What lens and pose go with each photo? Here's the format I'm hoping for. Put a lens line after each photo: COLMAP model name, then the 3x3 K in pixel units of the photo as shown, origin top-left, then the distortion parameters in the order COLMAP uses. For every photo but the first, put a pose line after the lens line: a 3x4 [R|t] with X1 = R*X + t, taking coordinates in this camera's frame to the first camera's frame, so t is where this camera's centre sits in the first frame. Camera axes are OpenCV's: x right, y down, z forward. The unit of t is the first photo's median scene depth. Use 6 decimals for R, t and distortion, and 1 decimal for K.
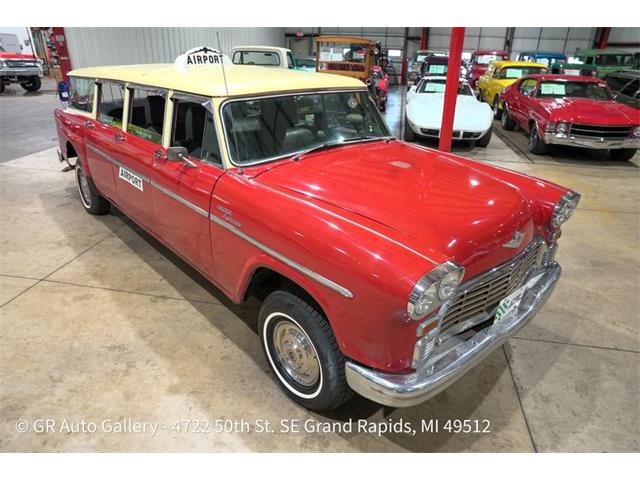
lens RADIAL K [[437.0, 0, 320.0], [0, 437.0, 240.0], [0, 0, 1]] dist [-0.139262, 0.106703]
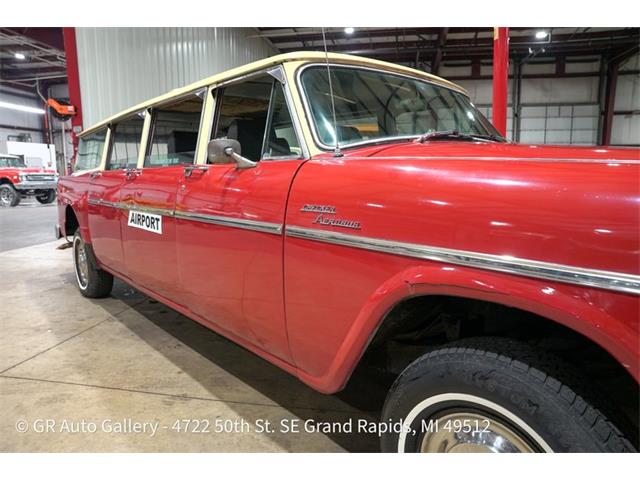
lens RADIAL K [[437.0, 0, 320.0], [0, 437.0, 240.0], [0, 0, 1]] dist [-0.139262, 0.106703]
pose [[0.999529, -0.029764, -0.007448, -0.174033], [0.026608, 0.961753, -0.272624, 0.098524], [0.015277, 0.272298, 0.962092, 0.385706]]
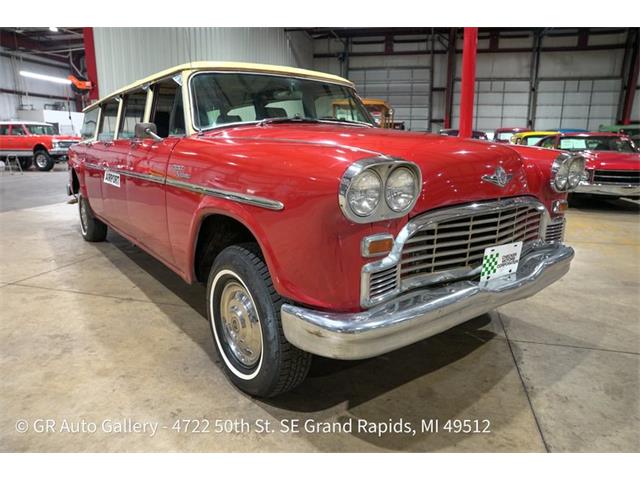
lens RADIAL K [[437.0, 0, 320.0], [0, 437.0, 240.0], [0, 0, 1]] dist [-0.139262, 0.106703]
pose [[0.996953, 0.003282, -0.077939, 0.125592], [-0.019547, 0.977752, -0.208852, 0.216532], [0.075520, 0.209739, 0.974837, 0.132491]]
